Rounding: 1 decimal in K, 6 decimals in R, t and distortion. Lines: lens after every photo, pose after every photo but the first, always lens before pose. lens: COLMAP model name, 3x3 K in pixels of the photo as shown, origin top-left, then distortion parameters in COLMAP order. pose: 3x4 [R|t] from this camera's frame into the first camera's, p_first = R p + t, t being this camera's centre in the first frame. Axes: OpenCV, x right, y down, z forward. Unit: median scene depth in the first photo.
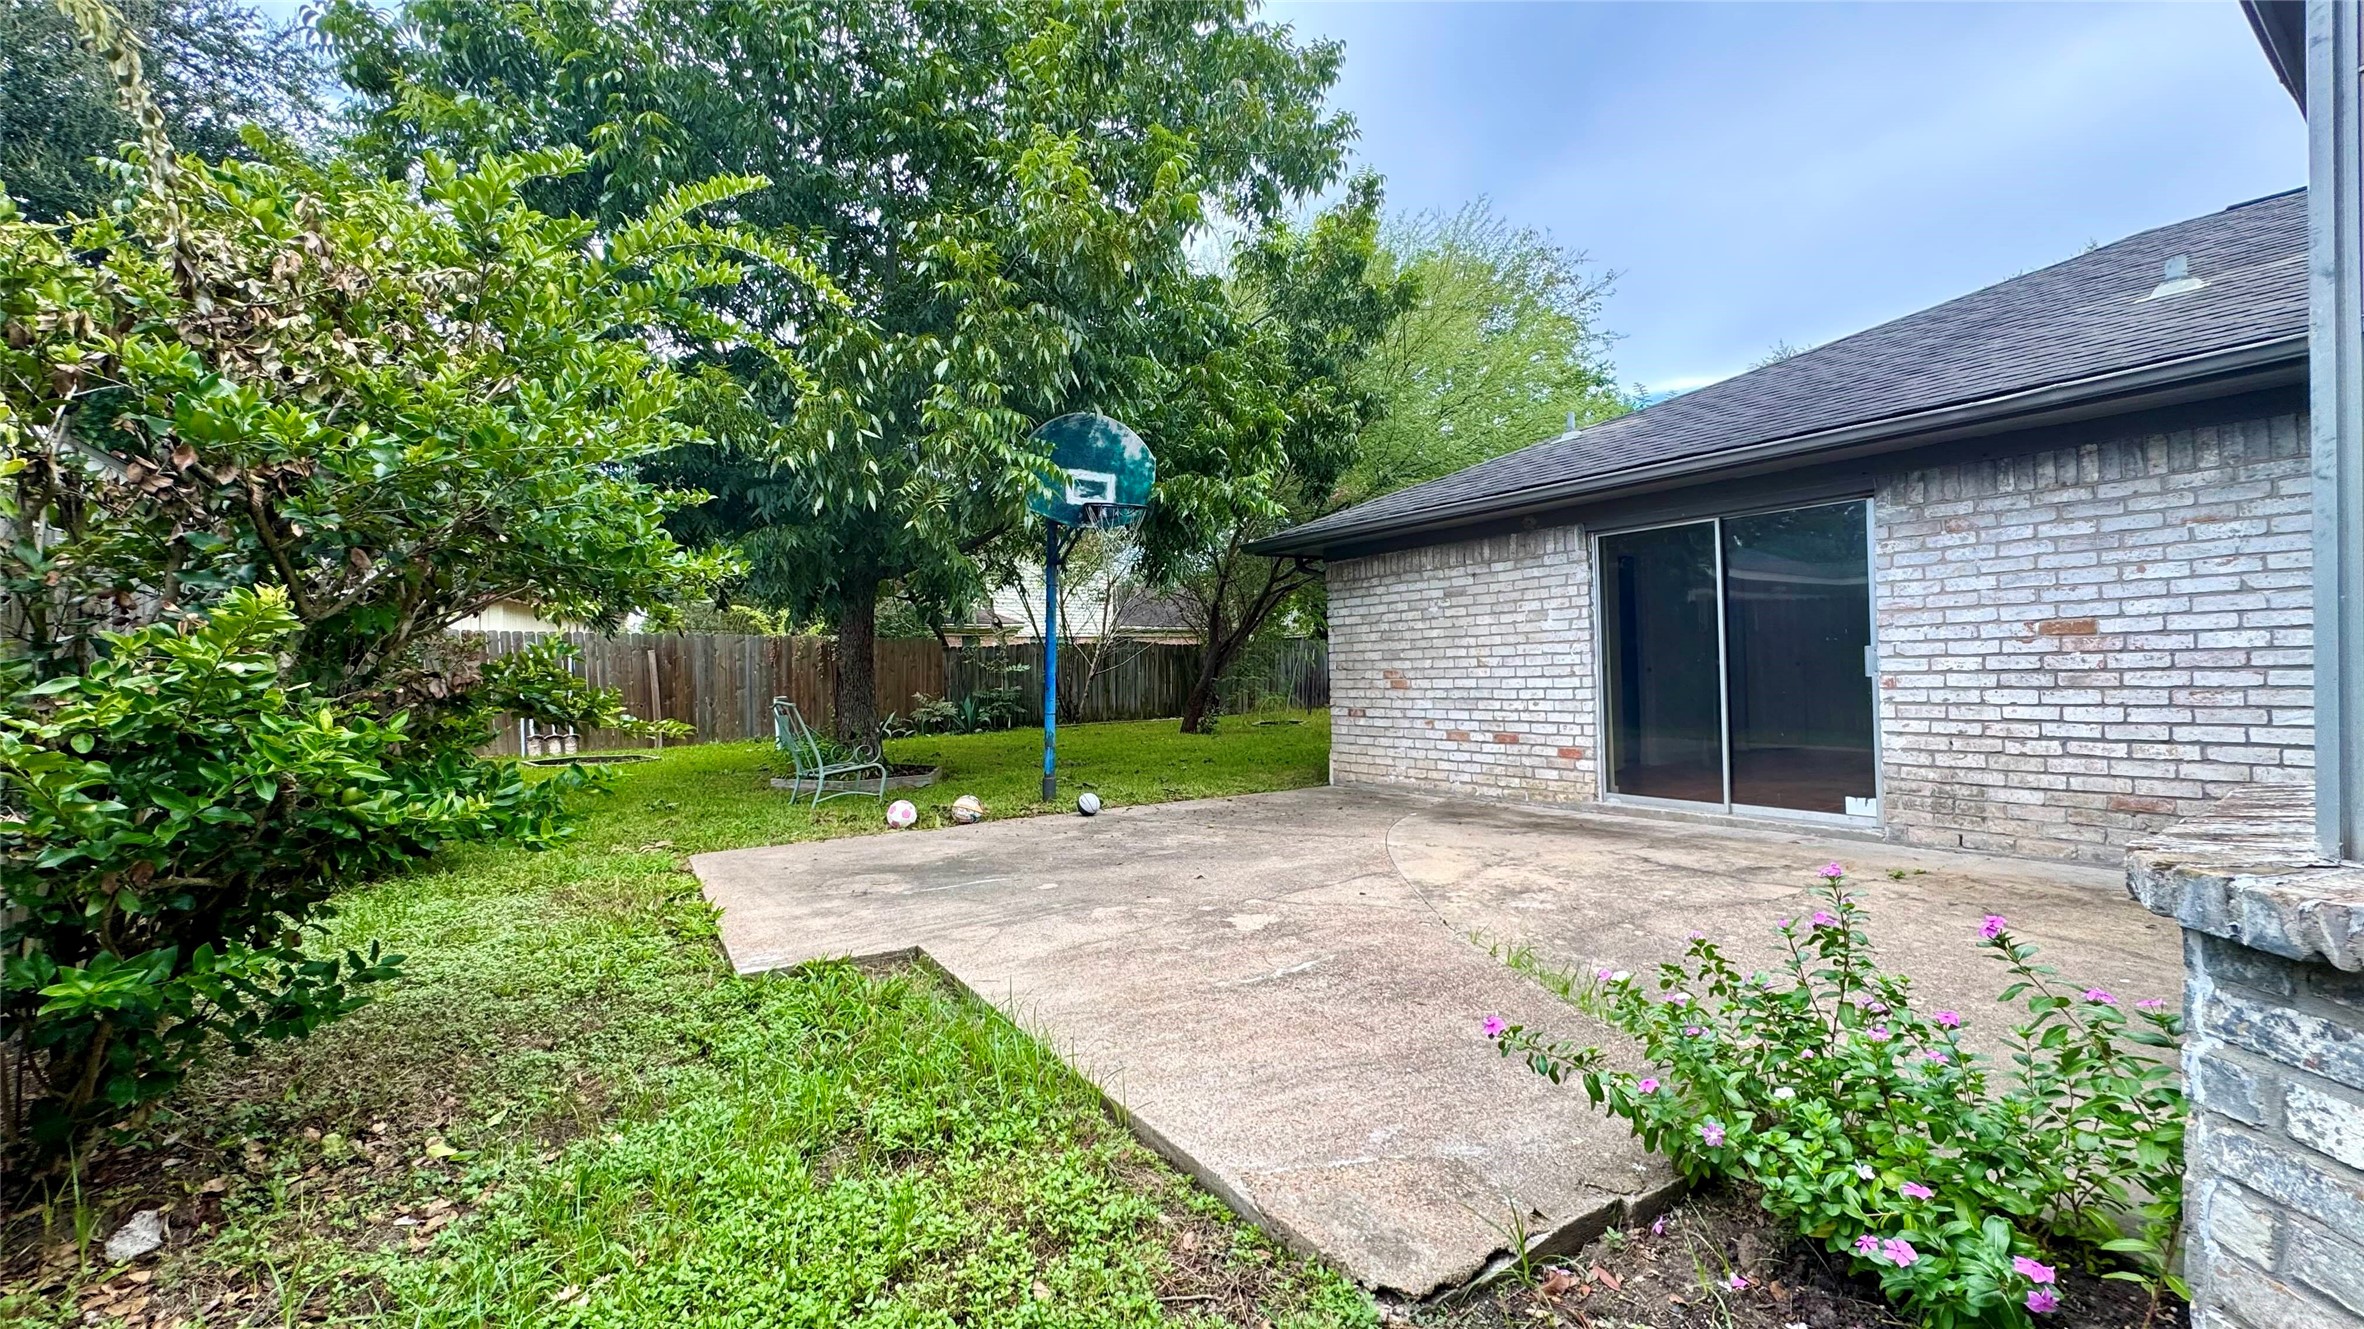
lens RADIAL K [[972.5, 0, 1185.6], [0, 972.5, 651.4], [0, 0, 1]] dist [-0.005798, 0.000196]
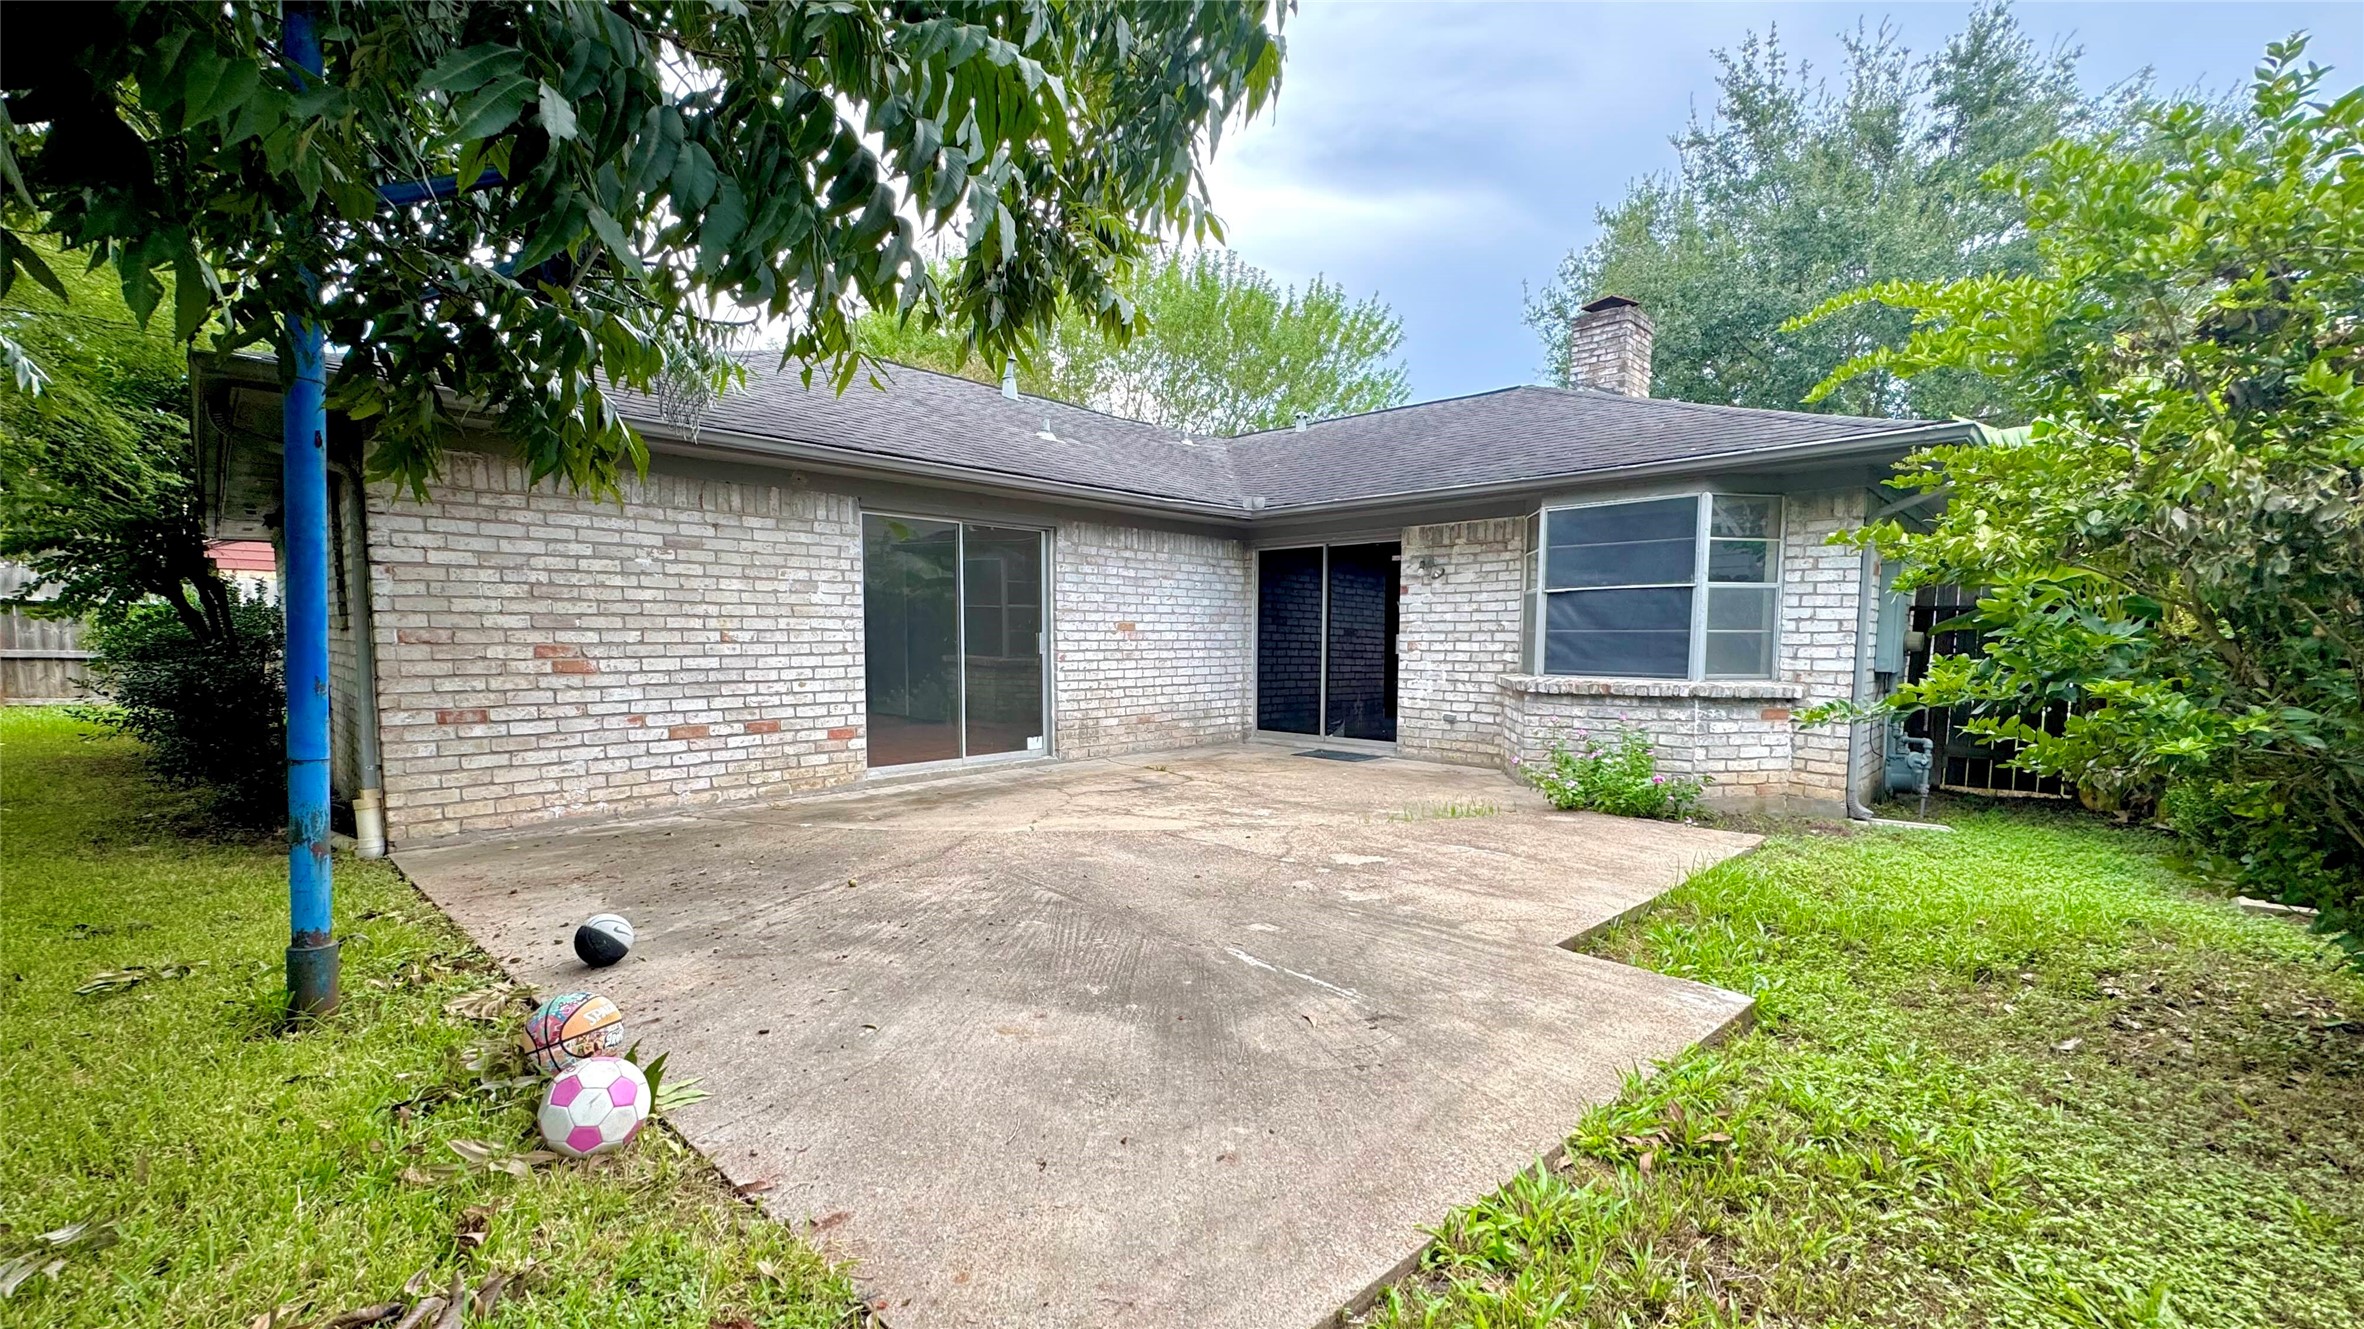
lens RADIAL K [[972.5, 0, 1185.5], [0, 972.5, 684.4], [0, 0, 1]] dist [-0.005798, 0.000196]
pose [[-0.217468, -0.025941, 0.975723, -0.594069], [-0.018201, 0.999581, 0.022518, 0.027090], [-0.975898, -0.012862, -0.217849, 0.849046]]
